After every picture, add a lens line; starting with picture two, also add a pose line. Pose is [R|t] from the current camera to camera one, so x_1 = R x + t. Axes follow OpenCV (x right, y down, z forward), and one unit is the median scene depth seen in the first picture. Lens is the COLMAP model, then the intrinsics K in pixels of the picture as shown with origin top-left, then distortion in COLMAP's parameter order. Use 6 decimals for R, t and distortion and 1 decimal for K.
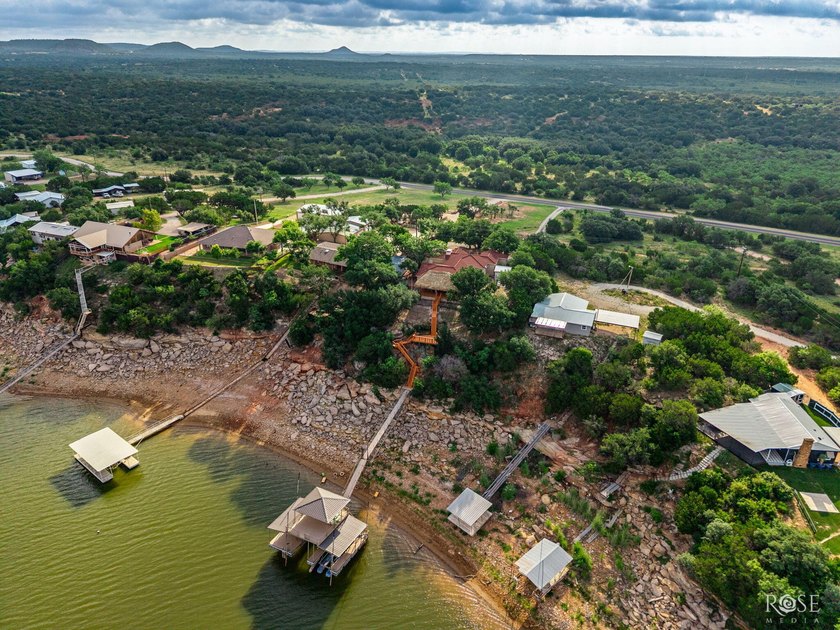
lens RADIAL K [[560.3, 0, 425.9], [0, 560.3, 314.6], [0, 0, 1]] dist [0.038083, -0.005644]
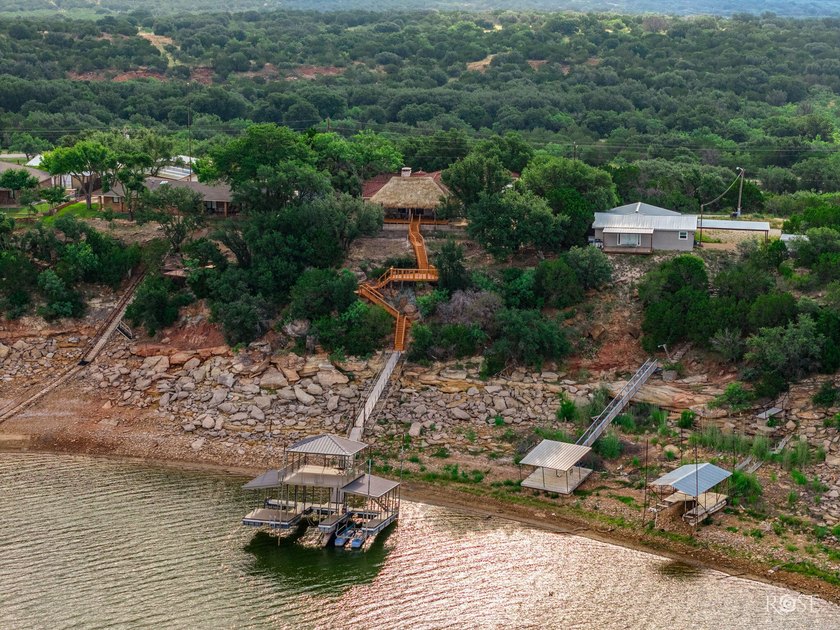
lens RADIAL K [[1671.9, 0, 418.5], [0, 1671.9, 313.4], [0, 0, 1]] dist [-0.030457, 0.201995]
pose [[0.980107, -0.047959, 0.192586, -0.329301], [0.090231, 0.971957, -0.217158, 0.460095], [-0.176770, 0.230215, 0.956950, -0.592459]]
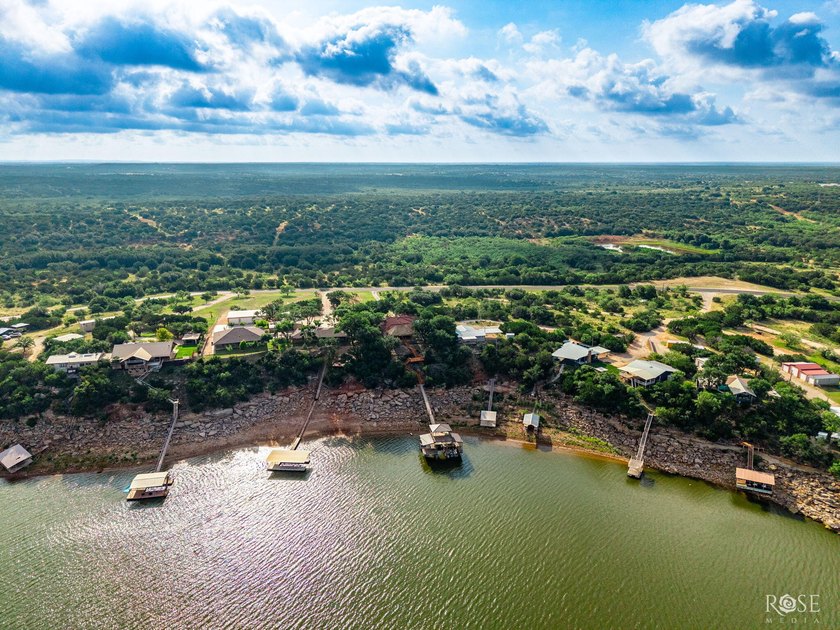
lens RADIAL K [[557.4, 0, 422.9], [0, 557.4, 315.2], [0, 0, 1]] dist [0.135389, -0.001526]
pose [[0.831924, -0.158514, 0.531766, -0.994830], [0.243662, 0.965349, -0.093439, 0.084843], [-0.498528, 0.207306, 0.841721, -0.637171]]
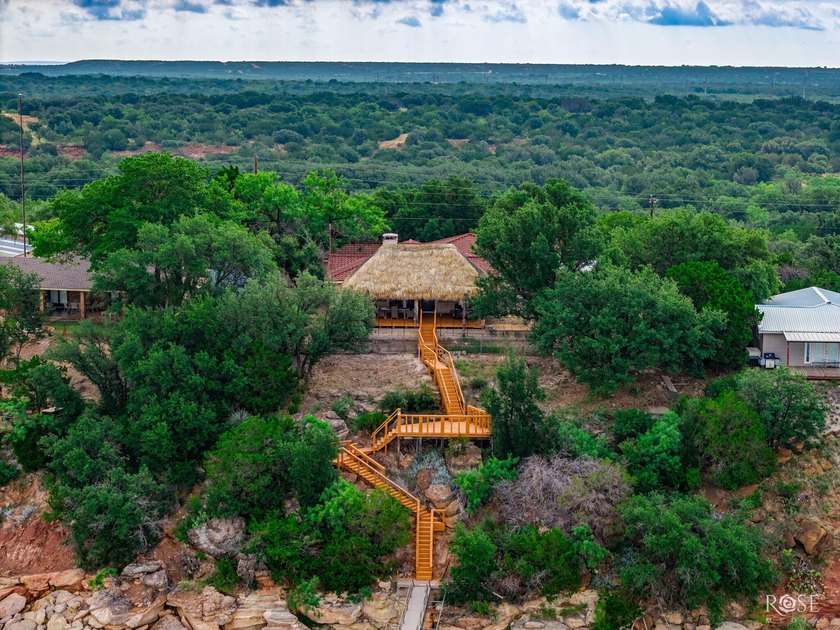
lens RADIAL K [[1671.9, 0, 418.5], [0, 1671.9, 313.4], [0, 0, 1]] dist [-0.030457, 0.201995]
pose [[0.963388, -0.043541, 0.264551, -0.247599], [0.116865, 0.956250, -0.268194, 0.228938], [-0.241300, 0.289291, 0.926329, 0.200465]]
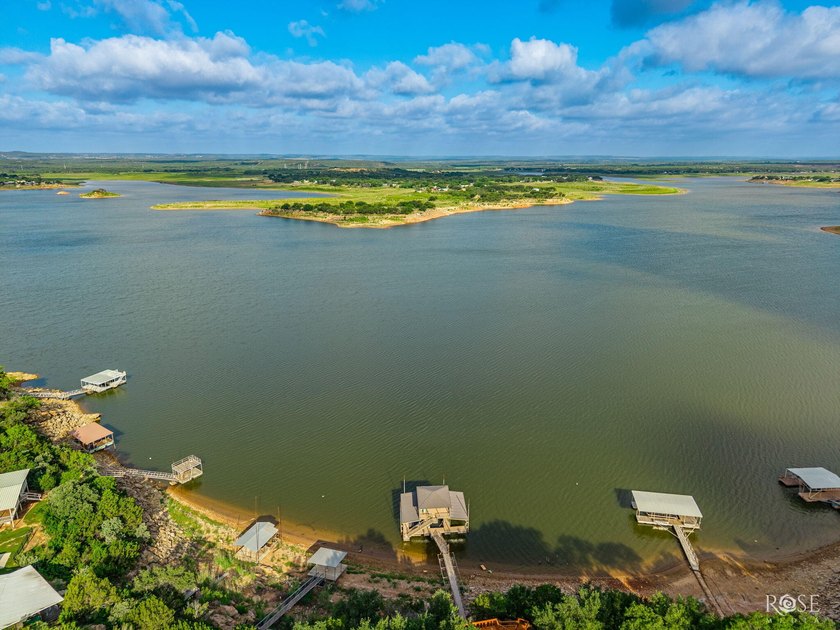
lens RADIAL K [[564.3, 0, 421.7], [0, 564.3, 313.8], [0, 0, 1]] dist [0.014041, -0.008347]
pose [[-0.875266, 0.118495, -0.468902, 0.301218], [-0.212743, 0.776359, 0.593302, -0.570629], [0.434339, 0.619053, -0.654311, 1.210950]]
